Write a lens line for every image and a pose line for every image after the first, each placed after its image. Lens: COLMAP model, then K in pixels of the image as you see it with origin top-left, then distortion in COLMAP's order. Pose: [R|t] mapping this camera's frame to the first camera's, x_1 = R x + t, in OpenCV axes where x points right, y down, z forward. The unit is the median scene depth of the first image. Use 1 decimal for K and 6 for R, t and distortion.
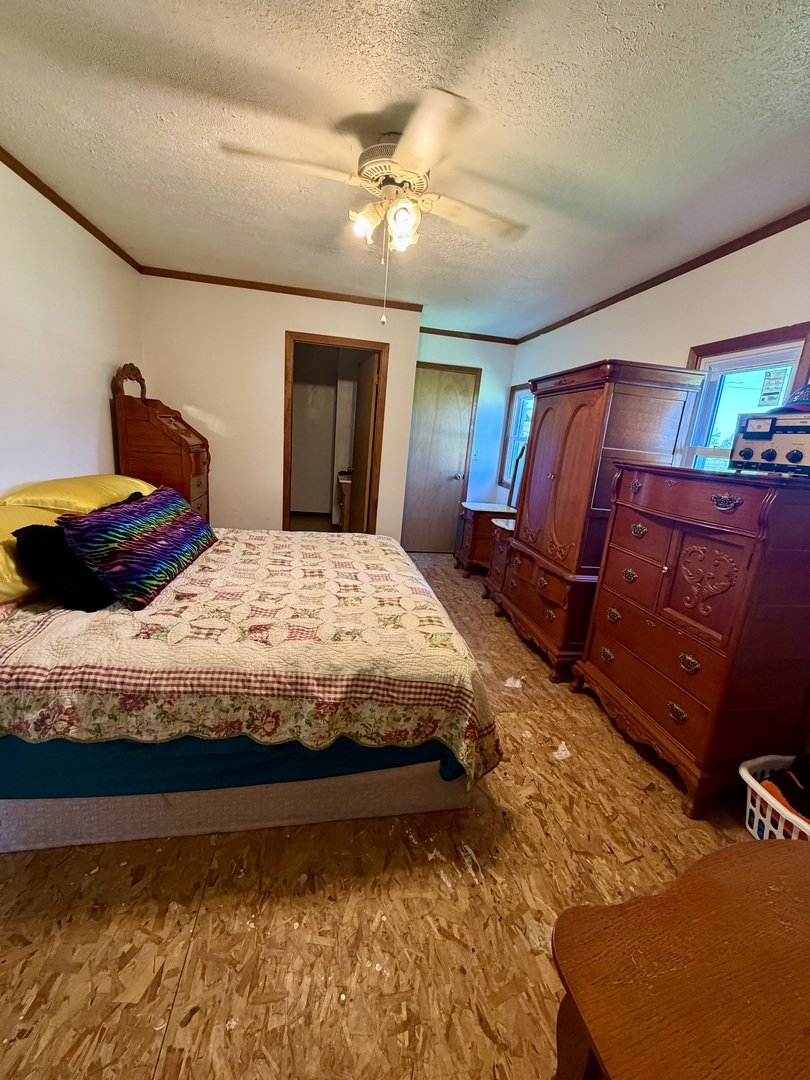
lens RADIAL K [[431.1, 0, 405.4], [0, 431.1, 537.6], [0, 0, 1]] dist [-0.000759, 0.000077]
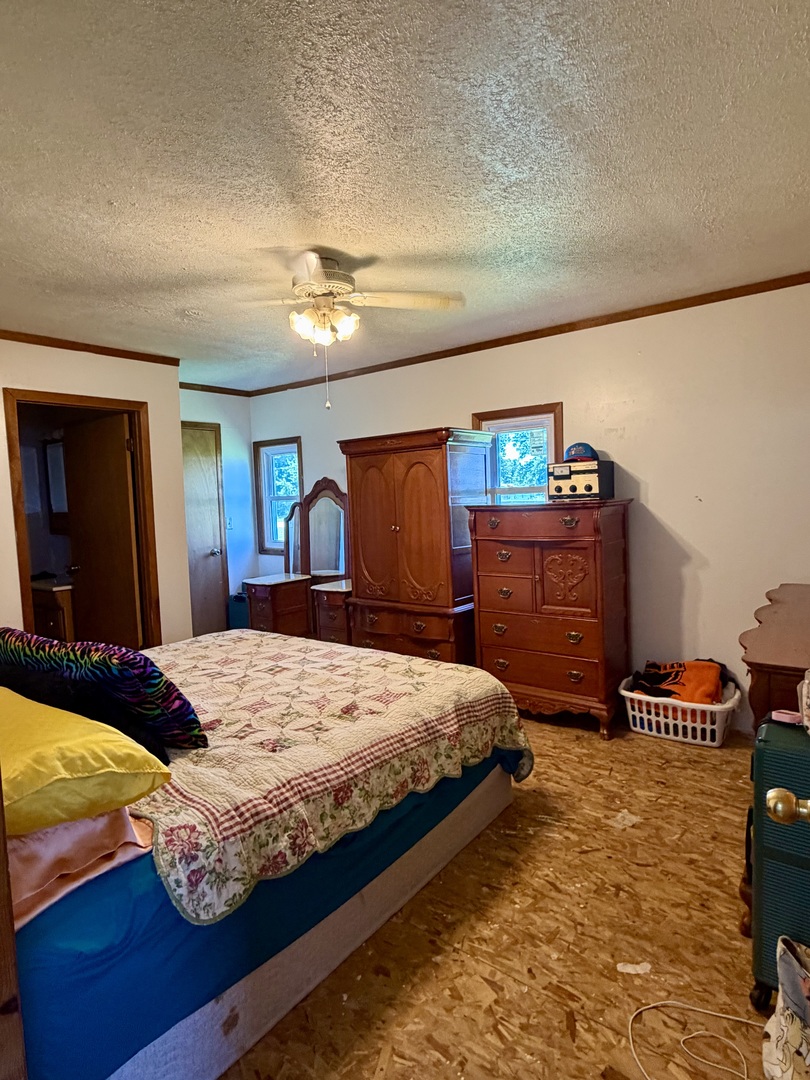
lens RADIAL K [[595.6, 0, 405.0], [0, 595.6, 540.0], [0, 0, 1]] dist [-0.002372, -0.000877]
pose [[0.735911, -0.160908, 0.657680, -1.040634], [0.253008, 0.966337, -0.046679, -0.067178], [-0.628030, 0.200750, 0.751850, -0.191358]]
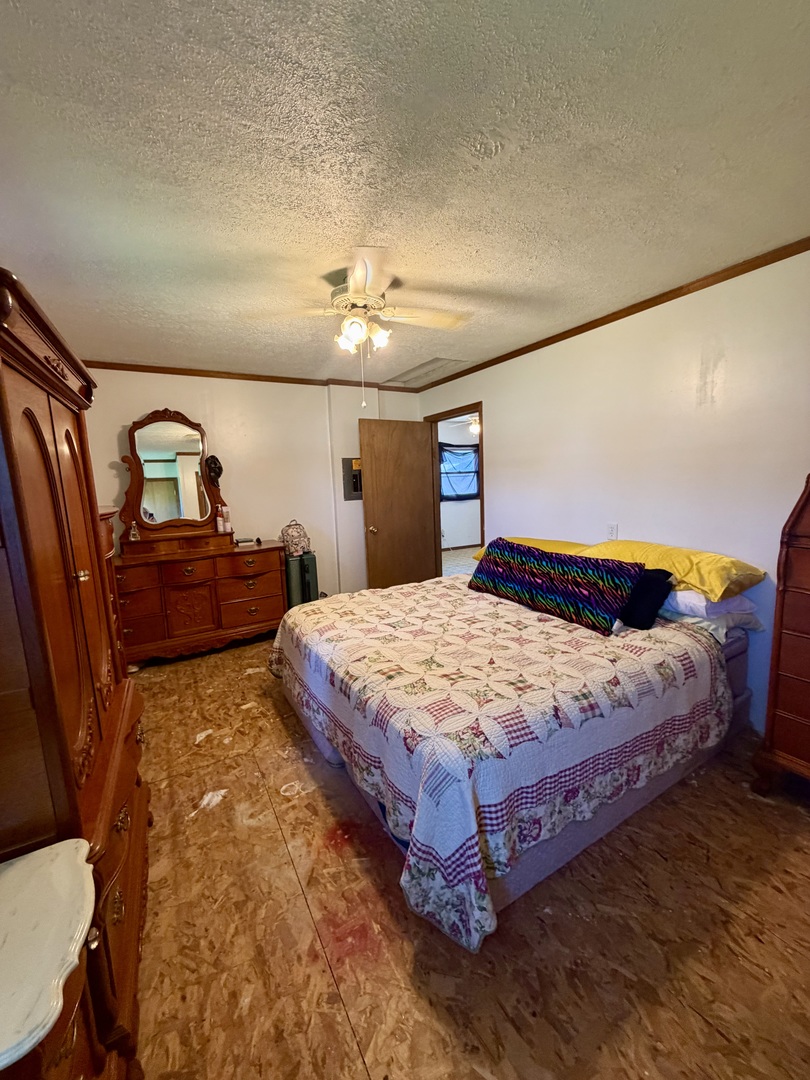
lens RADIAL K [[431.1, 0, 405.4], [0, 431.1, 537.6], [0, 0, 1]] dist [-0.000759, 0.000077]
pose [[-0.938578, -0.001710, -0.345062, 0.297306], [-0.120910, 0.938219, 0.324230, -0.622454], [0.323189, 0.346037, -0.880799, 2.526037]]
